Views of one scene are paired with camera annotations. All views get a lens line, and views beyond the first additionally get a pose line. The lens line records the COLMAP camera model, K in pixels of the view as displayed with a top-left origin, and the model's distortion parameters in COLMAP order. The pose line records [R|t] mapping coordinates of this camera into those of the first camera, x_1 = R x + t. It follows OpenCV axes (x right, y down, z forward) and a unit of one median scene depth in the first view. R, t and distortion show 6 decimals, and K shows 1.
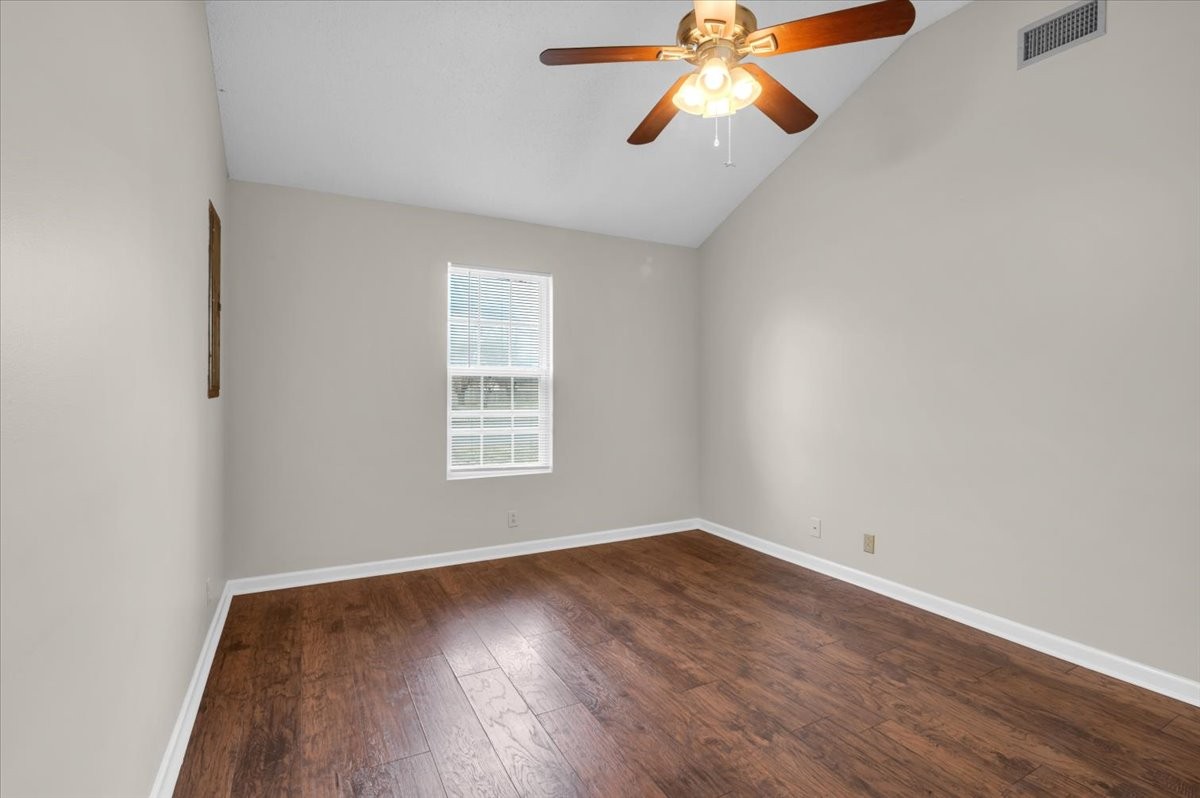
lens RADIAL K [[560.0, 0, 599.8], [0, 560.0, 388.2], [0, 0, 1]] dist [-0.022572, 0.000024]
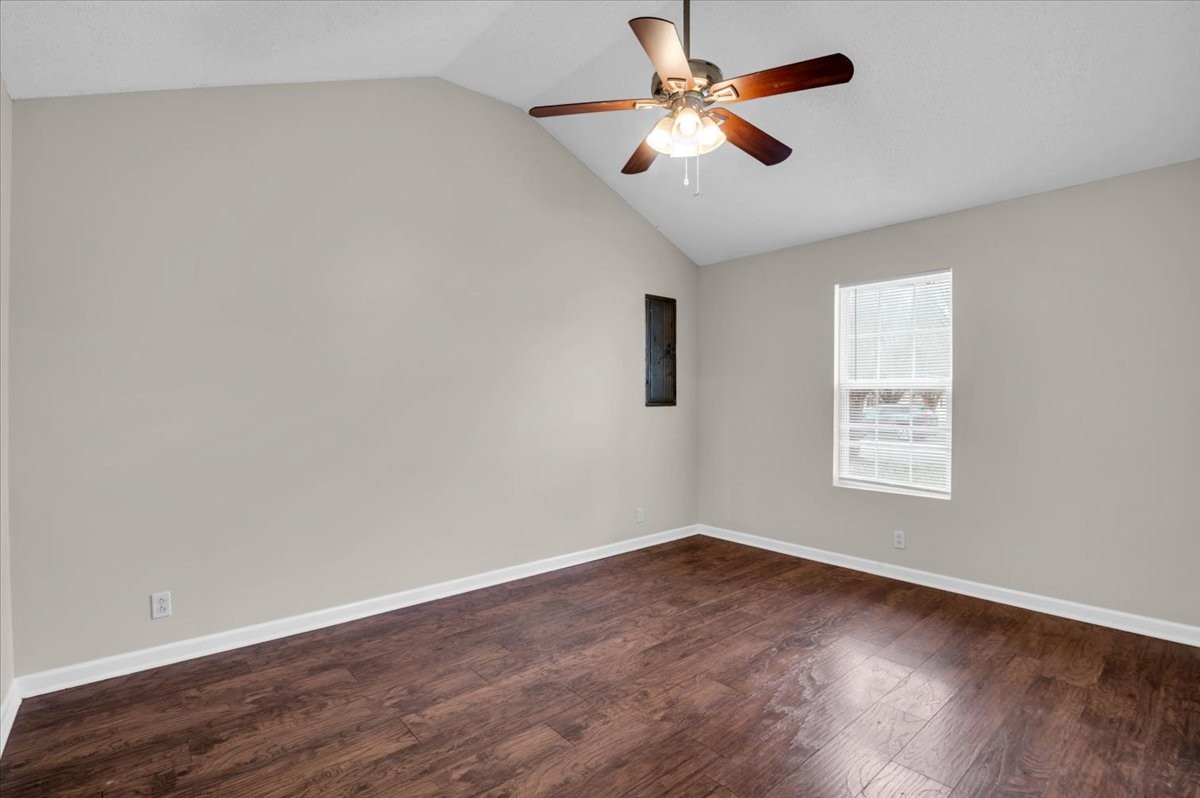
lens RADIAL K [[564.3, 0, 600.0], [0, 564.3, 399.0], [0, 0, 1]] dist [-0.022116, -0.000159]
pose [[0.207554, -0.003731, -0.978216, 1.030661], [0.001529, 0.999993, -0.003489, -0.001627], [0.978222, -0.000772, 0.207558, 0.483835]]
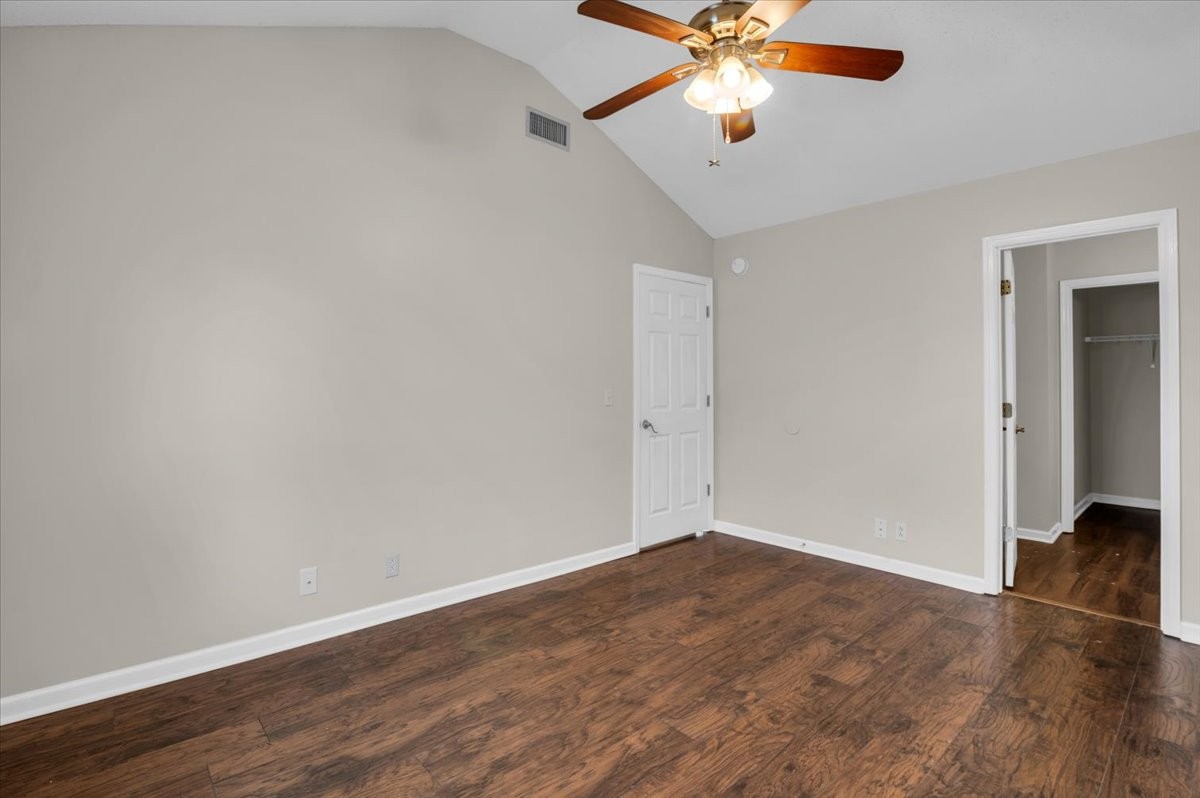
lens RADIAL K [[558.5, 0, 617.3], [0, 558.5, 399.4], [0, 0, 1]] dist [-0.020926, -0.000102]
pose [[-0.246233, -0.031168, 0.968709, -0.540119], [-0.005894, 0.999512, 0.030661, -0.003023], [-0.969193, 0.001840, -0.246296, 1.152241]]
